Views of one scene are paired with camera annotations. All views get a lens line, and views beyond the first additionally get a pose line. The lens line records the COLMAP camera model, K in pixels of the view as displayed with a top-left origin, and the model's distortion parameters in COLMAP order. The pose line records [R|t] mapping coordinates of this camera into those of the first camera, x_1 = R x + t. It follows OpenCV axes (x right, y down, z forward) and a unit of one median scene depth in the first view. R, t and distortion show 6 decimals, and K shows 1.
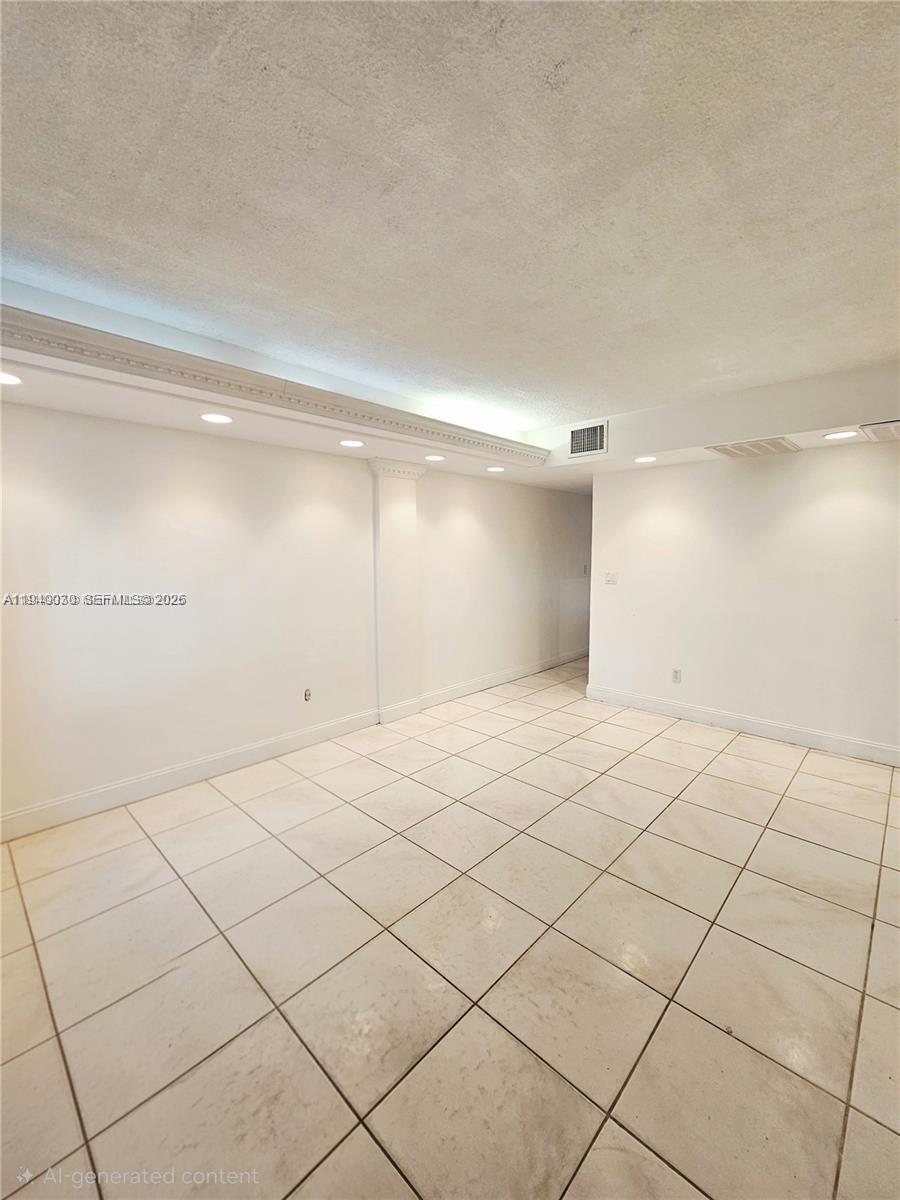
lens RADIAL K [[491.4, 0, 440.6], [0, 491.4, 601.4], [0, 0, 1]] dist [-0.003815, -0.000585]
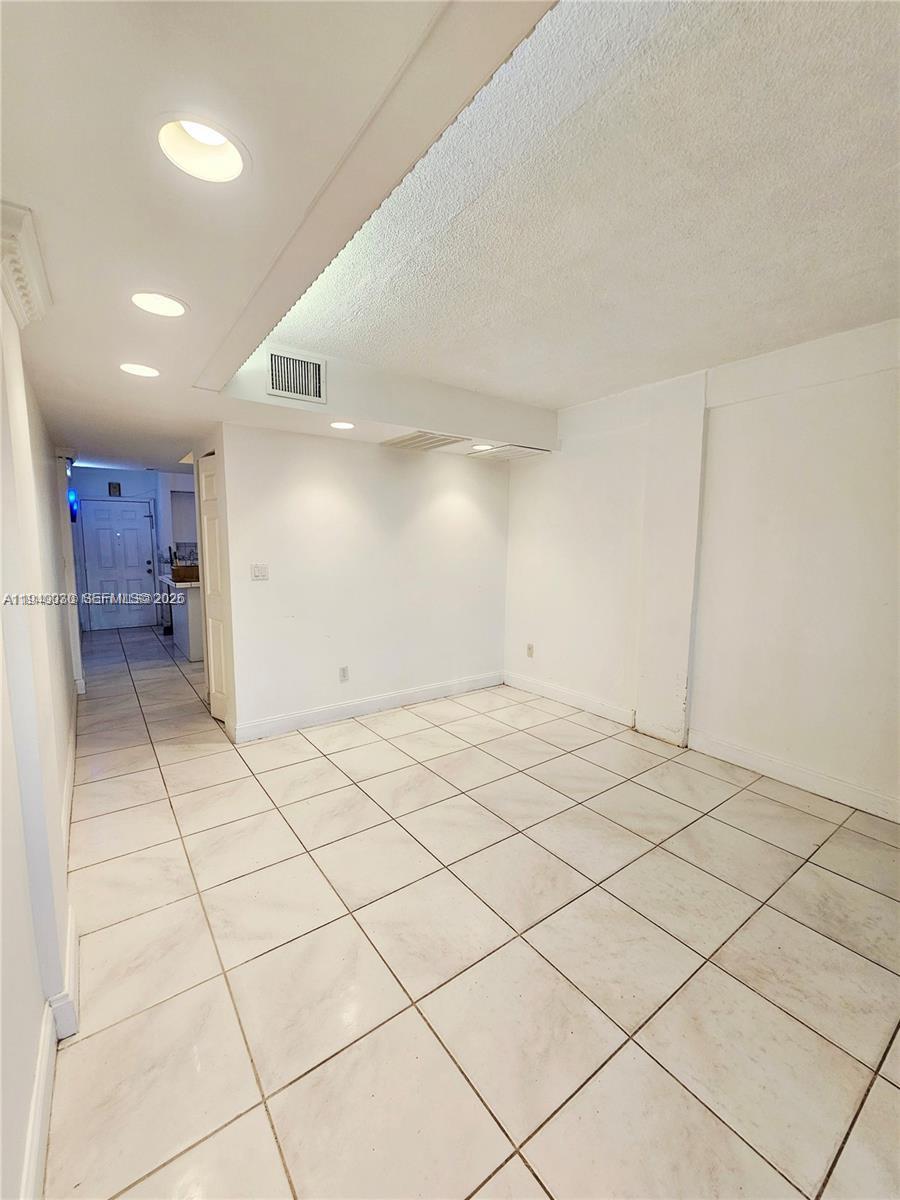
lens RADIAL K [[491.4, 0, 451.0], [0, 491.4, 596.3], [0, 0, 1]] dist [-0.003815, -0.000585]
pose [[0.164865, -0.108892, 0.980287, -0.426250], [0.097532, 0.990816, 0.093658, -0.066141], [-0.981482, 0.080168, 0.173971, 0.745610]]
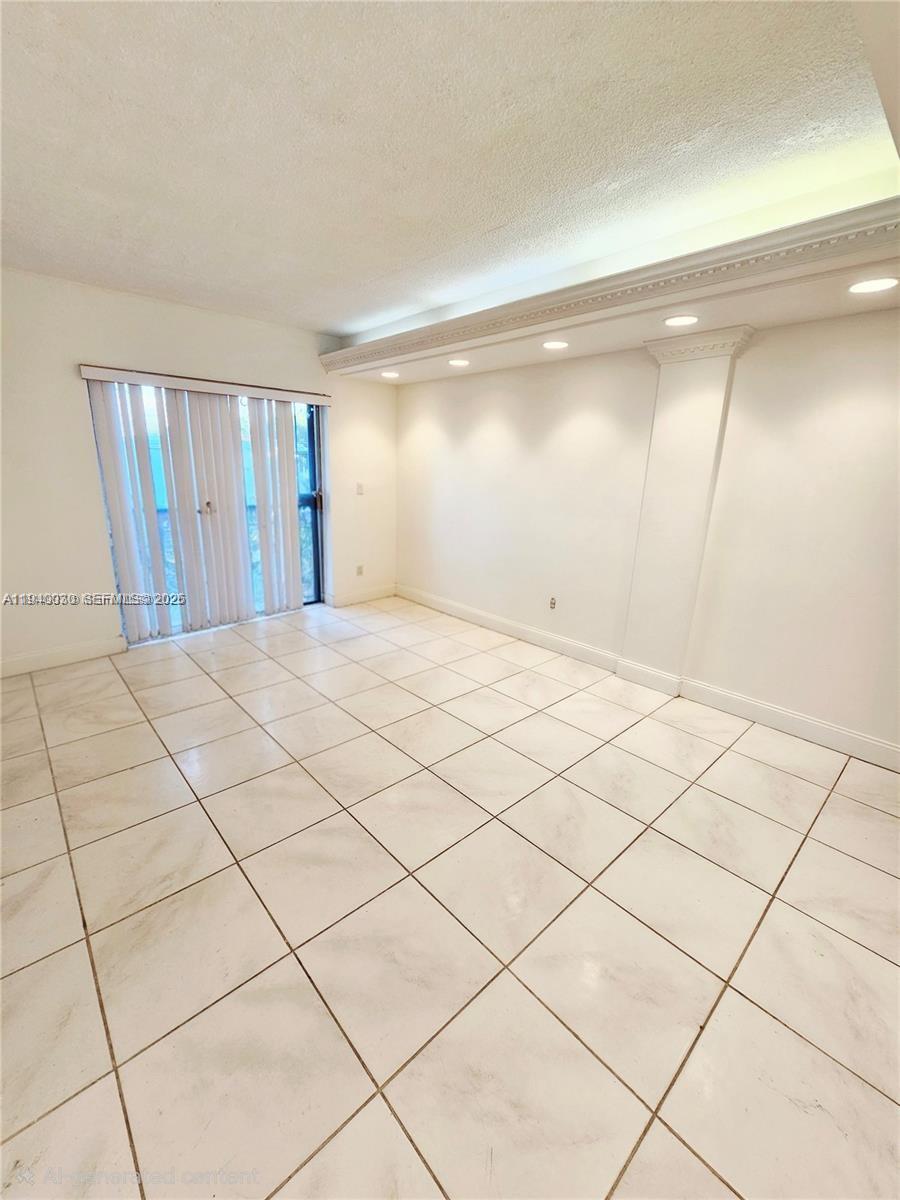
lens RADIAL K [[491.4, 0, 441.1], [0, 491.4, 596.8], [0, 0, 1]] dist [-0.003815, -0.000585]
pose [[-0.070946, 0.269182, -0.960473, 0.776377], [-0.125034, 0.952904, 0.276297, -0.087161], [0.989613, 0.139694, -0.033948, 0.804686]]
